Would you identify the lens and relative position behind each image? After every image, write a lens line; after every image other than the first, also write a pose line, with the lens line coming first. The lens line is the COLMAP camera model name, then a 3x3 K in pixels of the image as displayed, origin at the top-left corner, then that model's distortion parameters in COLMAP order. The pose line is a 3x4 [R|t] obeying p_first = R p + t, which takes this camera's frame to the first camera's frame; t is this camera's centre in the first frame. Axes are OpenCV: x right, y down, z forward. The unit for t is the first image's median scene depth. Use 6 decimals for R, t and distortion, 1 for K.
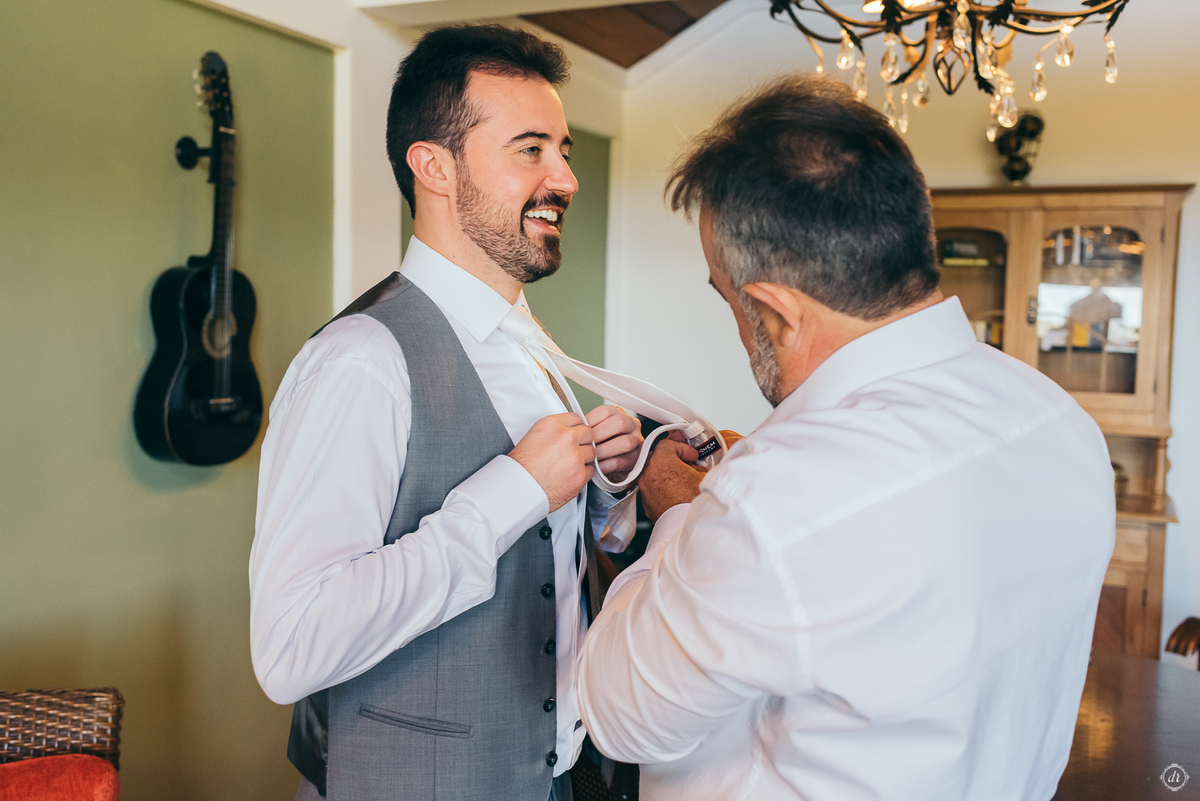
lens RADIAL K [[1228.6, 0, 587.1], [0, 1228.6, 397.2], [0, 0, 1]] dist [-0.015027, 0.000000]
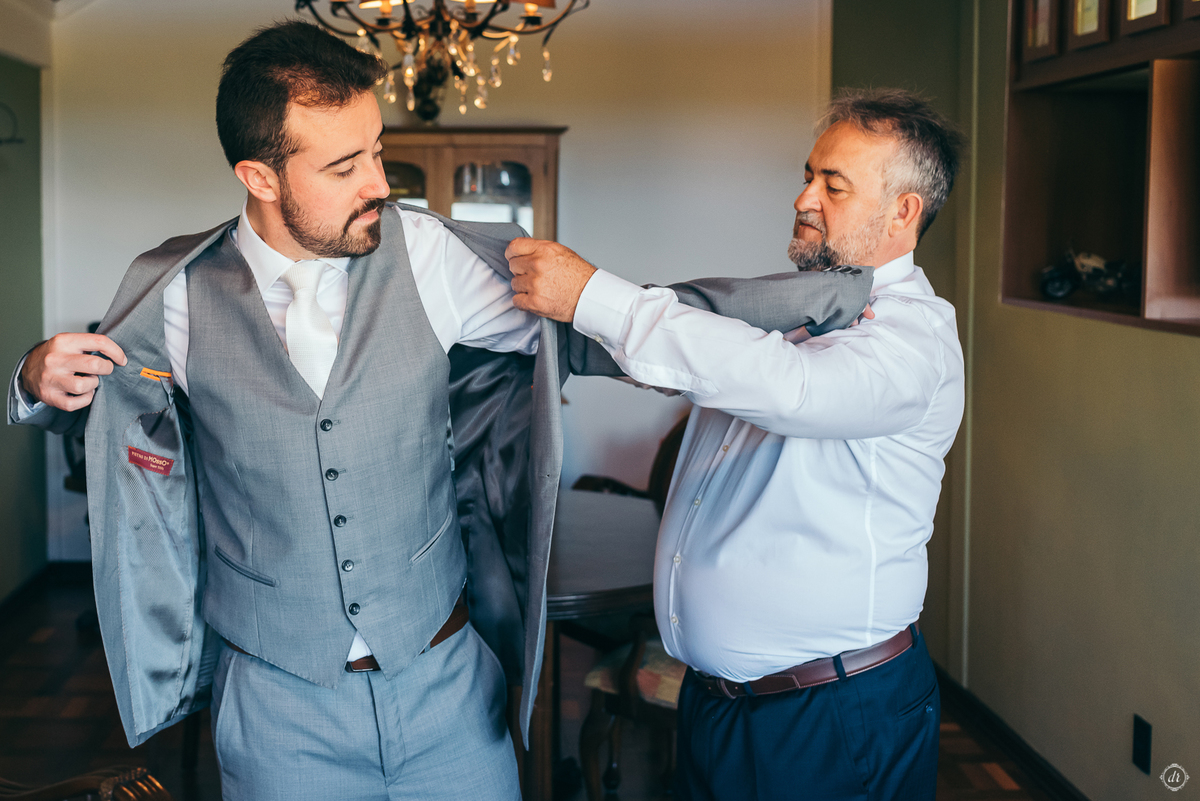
lens RADIAL K [[1228.6, 0, 600.3], [0, 1228.6, 400.5], [0, 0, 1]] dist [-0.015027, 0.000000]
pose [[0.875647, -0.082994, 0.475766, -0.085983], [0.050217, 0.995430, 0.081222, 0.001463], [-0.480333, -0.047230, 0.875814, -0.114391]]
